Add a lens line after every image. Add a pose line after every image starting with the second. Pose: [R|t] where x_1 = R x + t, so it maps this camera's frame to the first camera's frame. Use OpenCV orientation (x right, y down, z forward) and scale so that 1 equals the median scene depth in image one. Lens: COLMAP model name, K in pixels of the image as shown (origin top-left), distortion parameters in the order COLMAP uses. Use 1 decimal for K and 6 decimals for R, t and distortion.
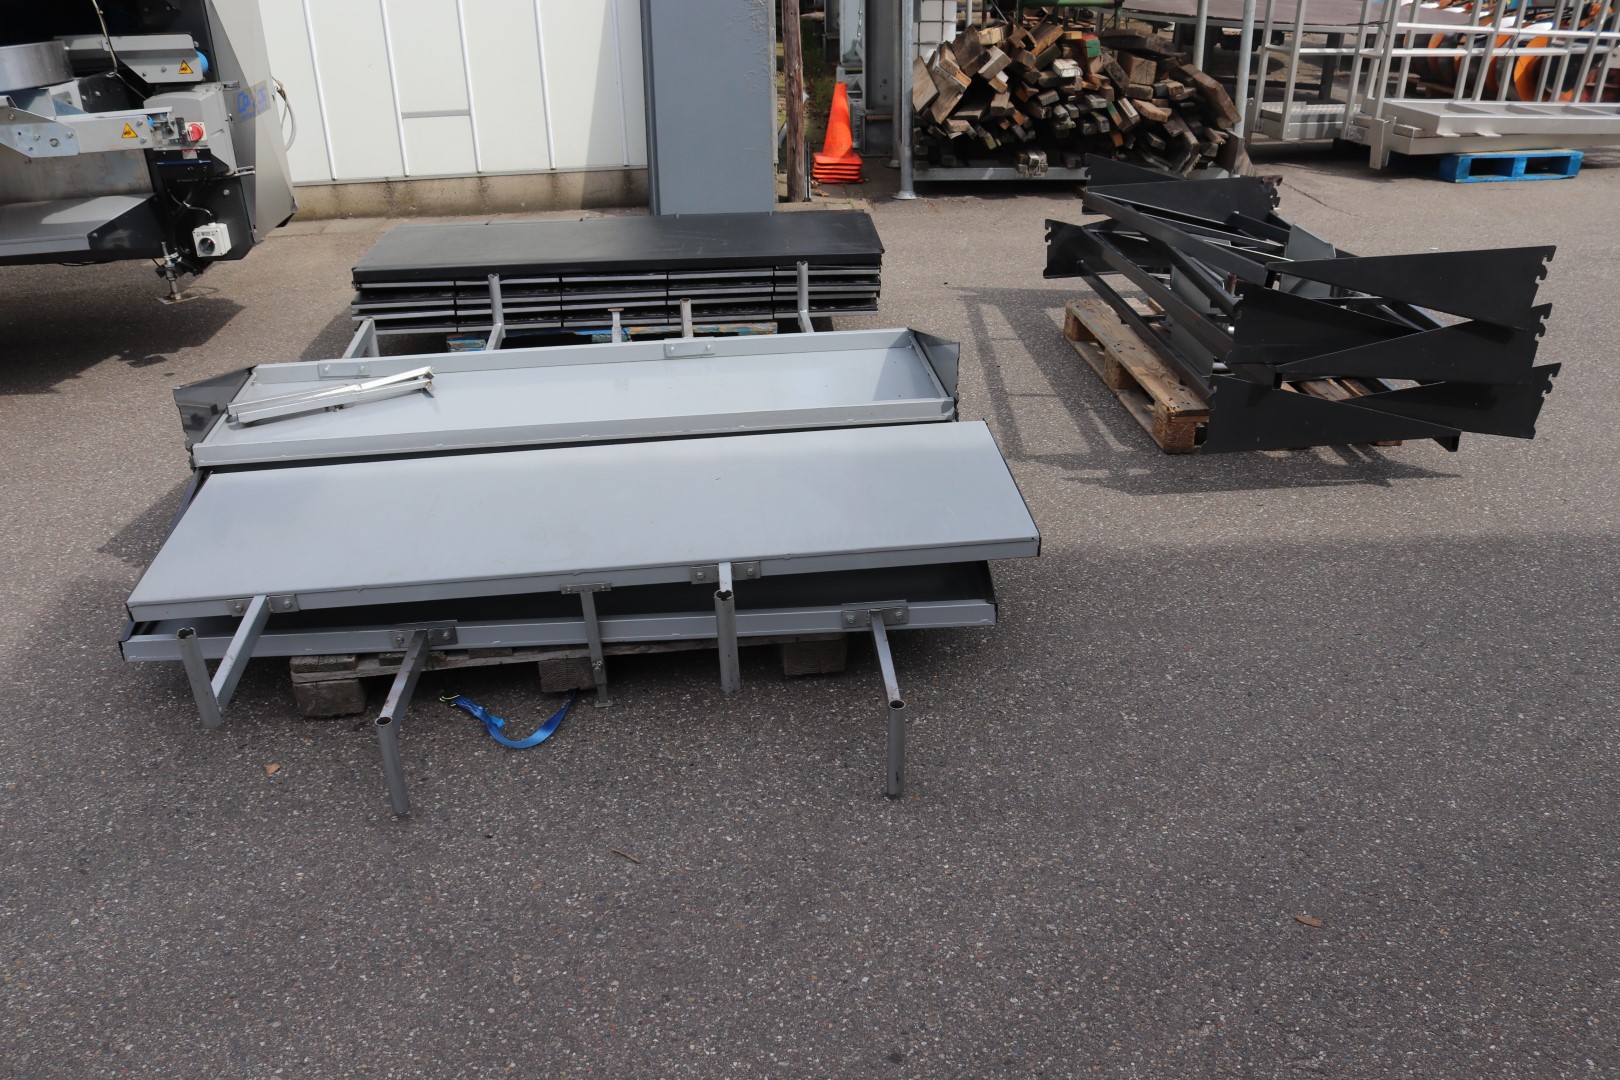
lens RADIAL K [[1367.6, 0, 810.0], [0, 1367.6, 540.0], [0, 0, 1]] dist [-0.166595, 0.157208]
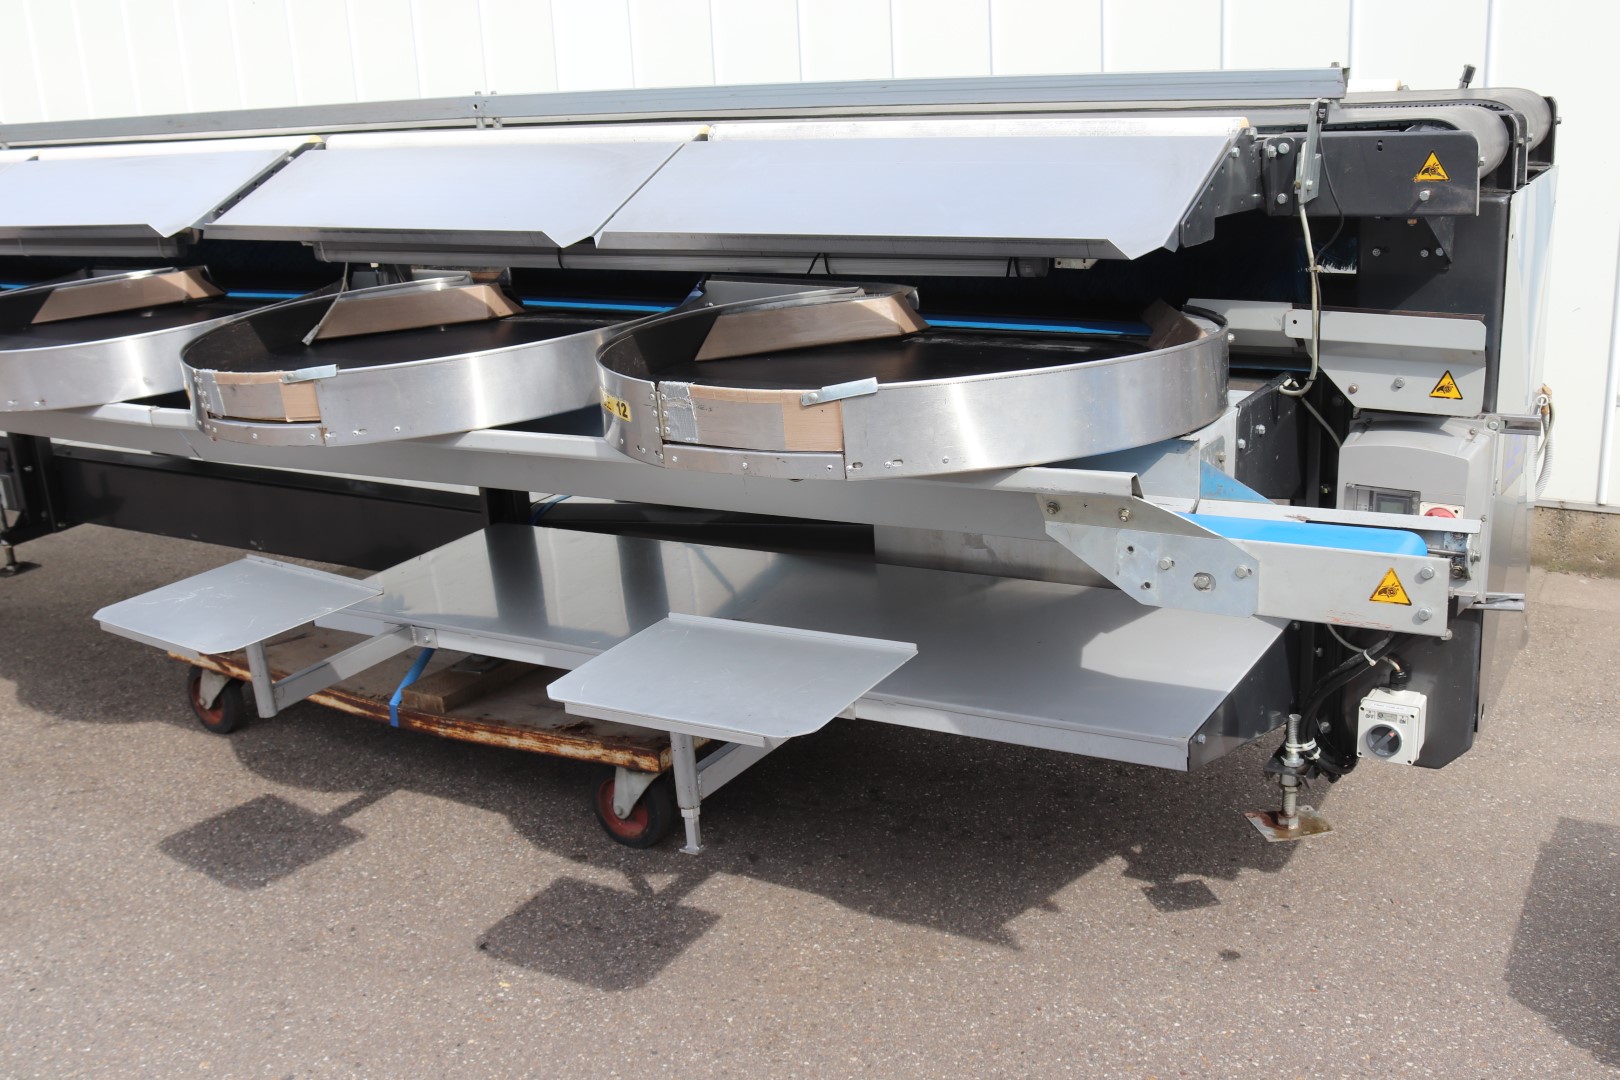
lens RADIAL K [[1721.2, 0, 810.0], [0, 1721.2, 540.0], [0, 0, 1]] dist [-0.019102, -0.013627]
pose [[0.833004, 0.144669, -0.534018, -0.310298], [-0.226912, 0.969629, -0.091276, -0.189280], [0.504594, 0.197208, 0.840532, 0.374442]]
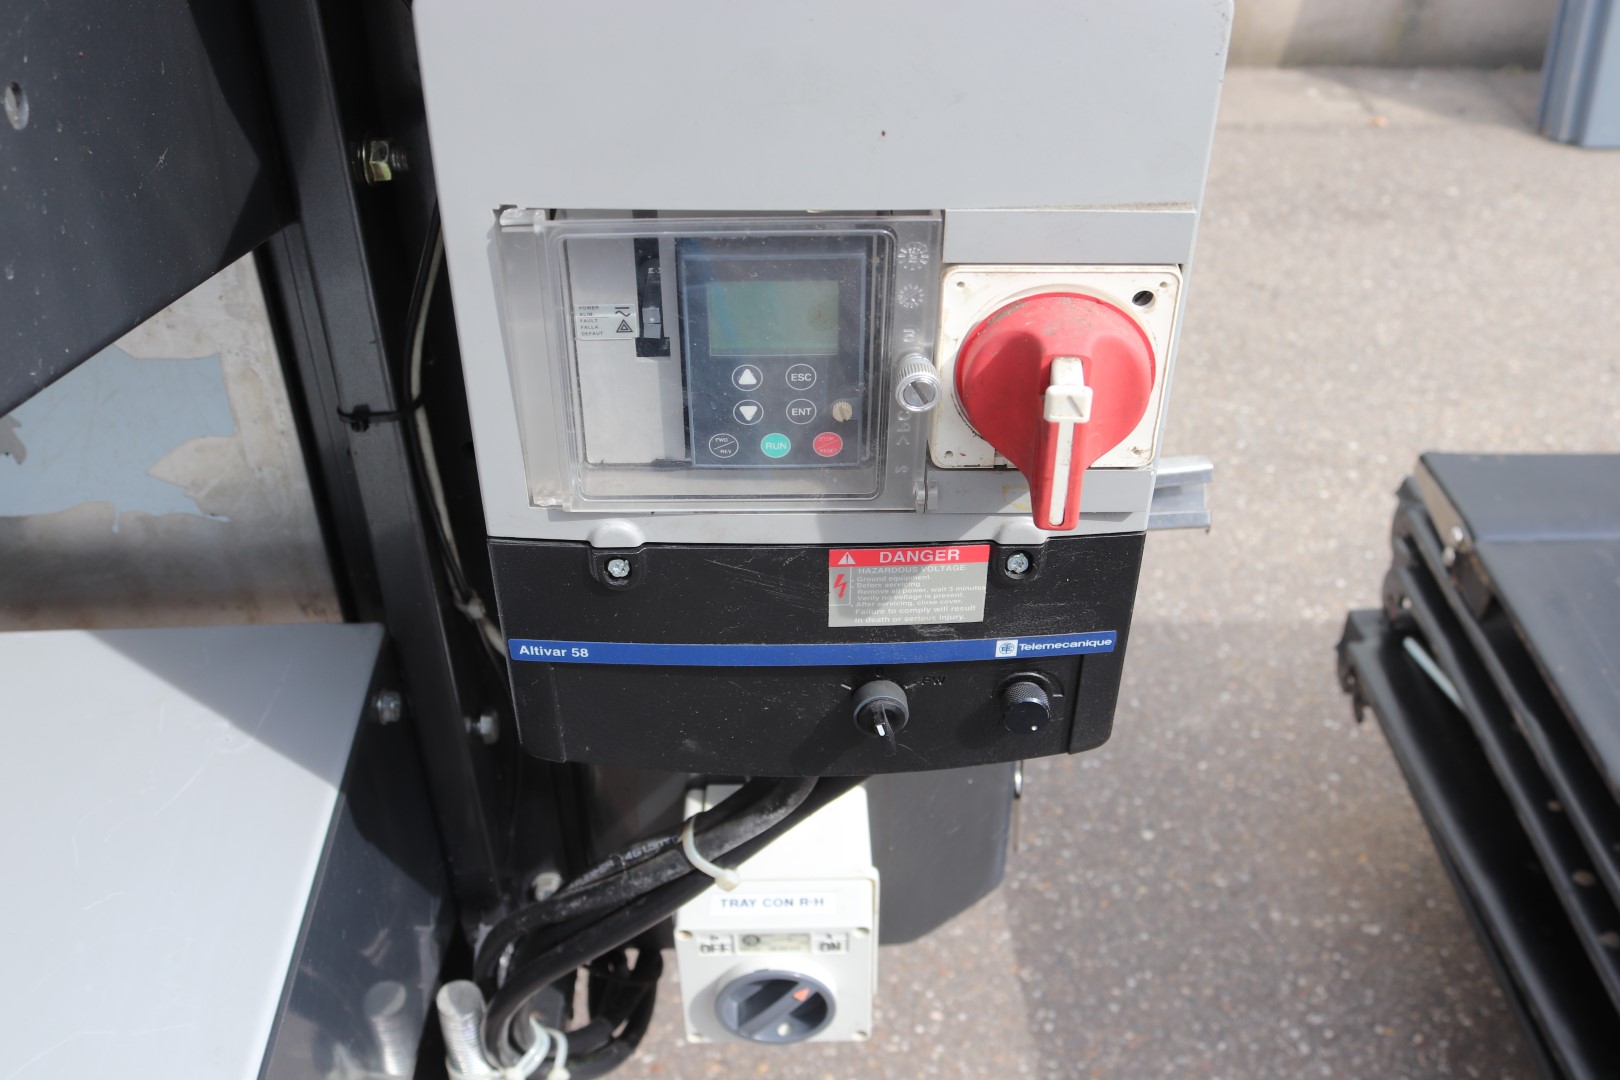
lens RADIAL K [[1579.5, 0, 810.0], [0, 1579.5, 540.0], [0, 0, 1]] dist [-0.140065, 0.150178]
pose [[0.998639, 0.047252, -0.022078, -0.452925], [-0.041514, 0.976399, 0.211949, -0.303424], [0.031572, -0.210744, 0.977031, 0.866815]]
